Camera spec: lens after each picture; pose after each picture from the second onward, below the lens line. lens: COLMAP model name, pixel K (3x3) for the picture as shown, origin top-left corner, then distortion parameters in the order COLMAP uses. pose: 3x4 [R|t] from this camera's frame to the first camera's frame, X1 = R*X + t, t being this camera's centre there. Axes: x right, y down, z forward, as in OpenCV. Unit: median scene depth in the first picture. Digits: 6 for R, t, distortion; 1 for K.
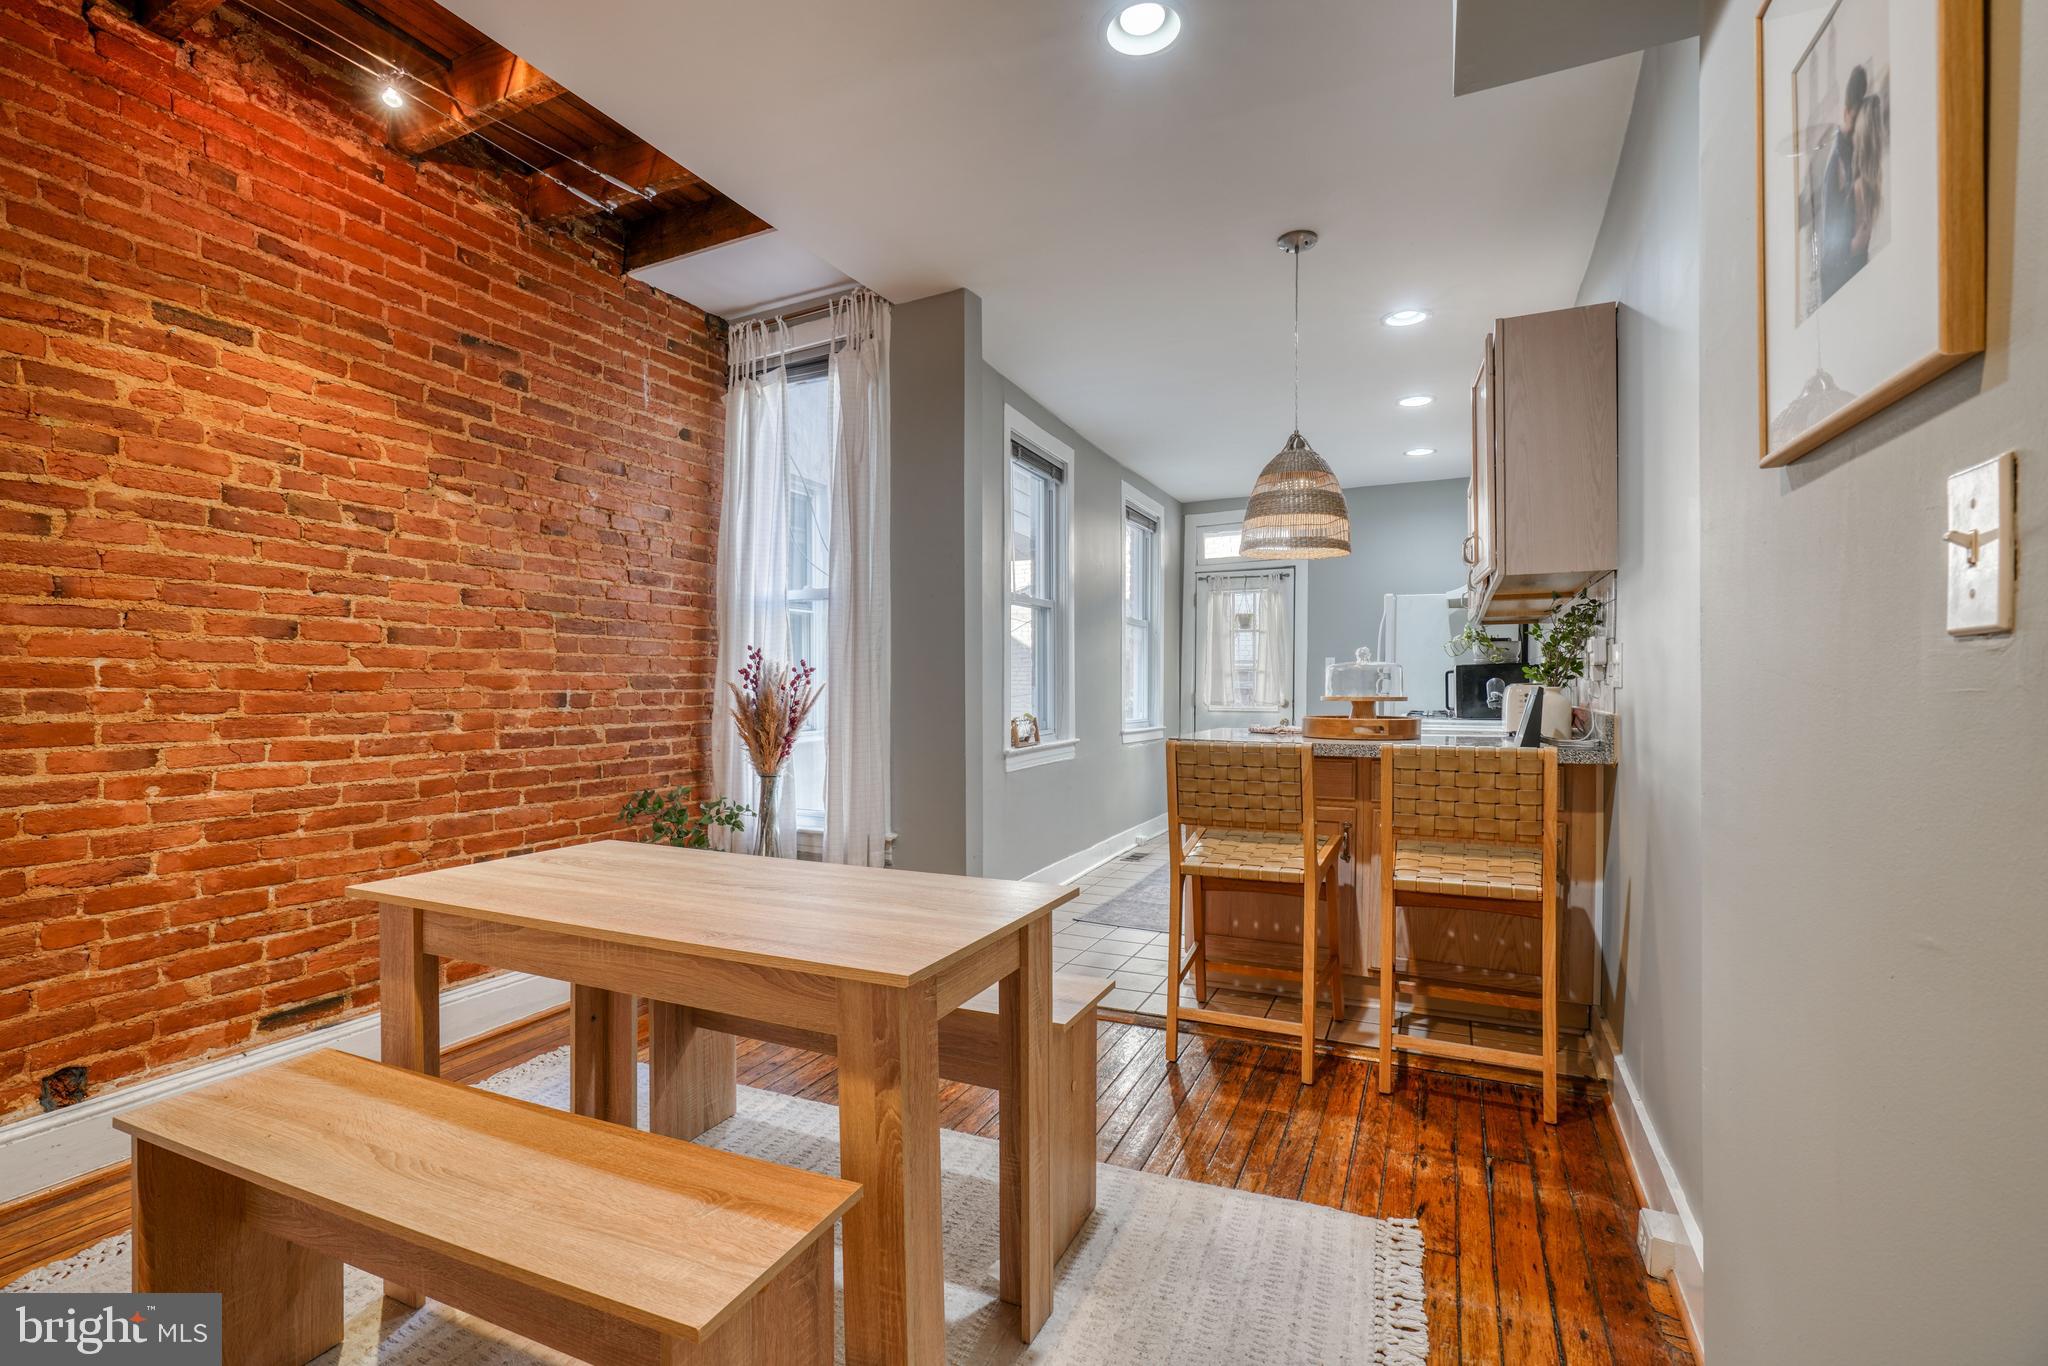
lens RADIAL K [[936.9, 0, 1017.6], [0, 936.9, 689.0], [0, 0, 1]] dist [-0.012811, 0.000445]
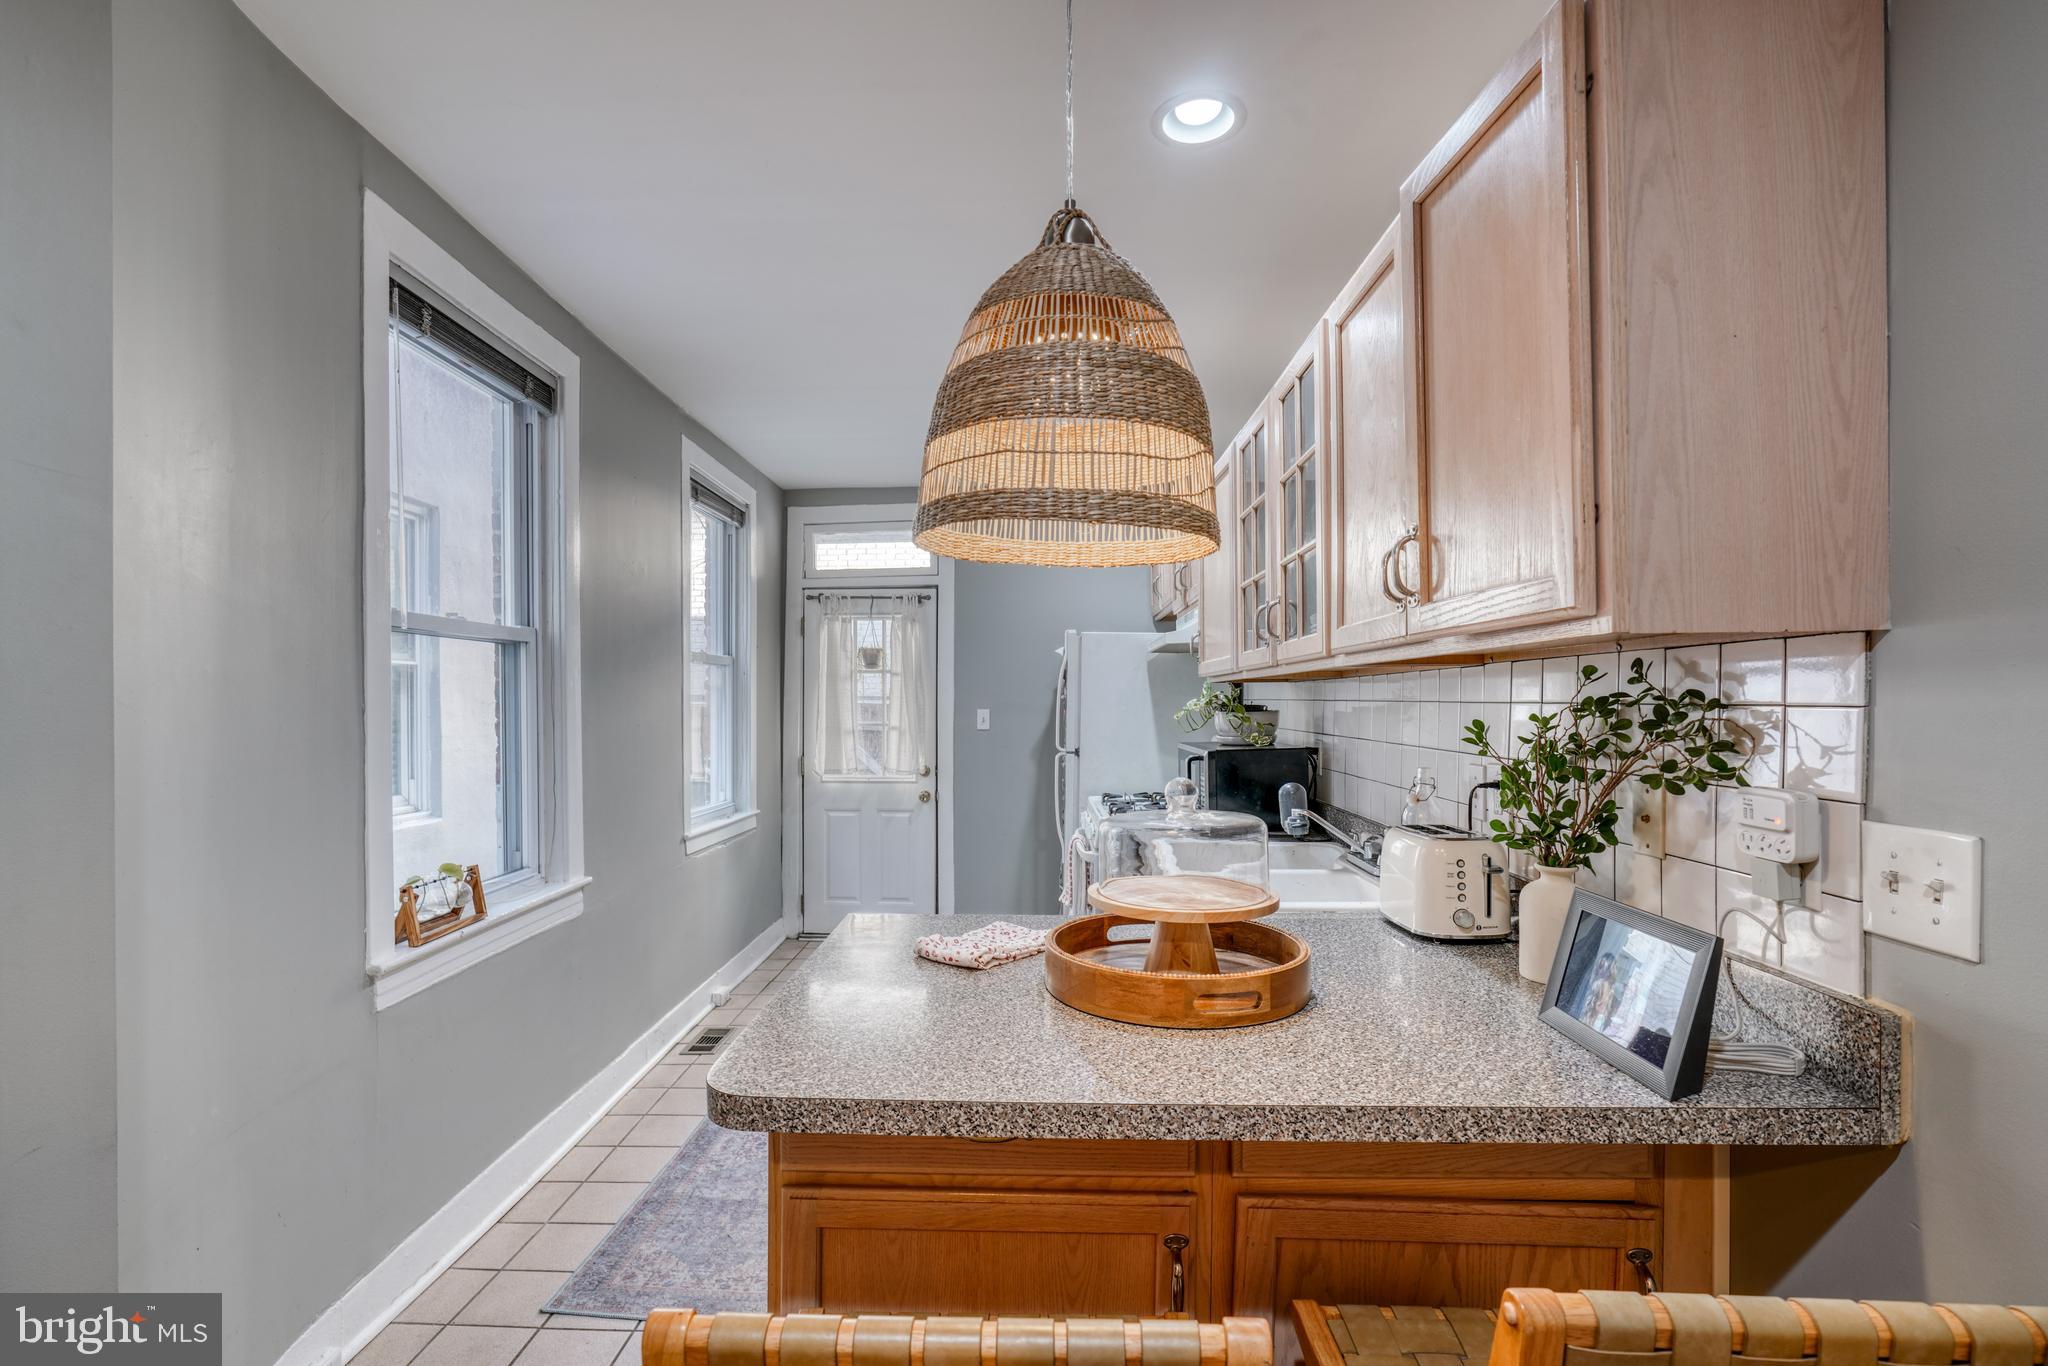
lens RADIAL K [[934.1, 0, 1010.9], [0, 934.1, 711.4], [0, 0, 1]] dist [-0.012440, 0.001002]
pose [[0.920339, -0.006104, 0.391074, 0.079690], [0.003551, 0.999967, 0.007252, -0.048966], [-0.391105, -0.005285, 0.920331, 0.393472]]
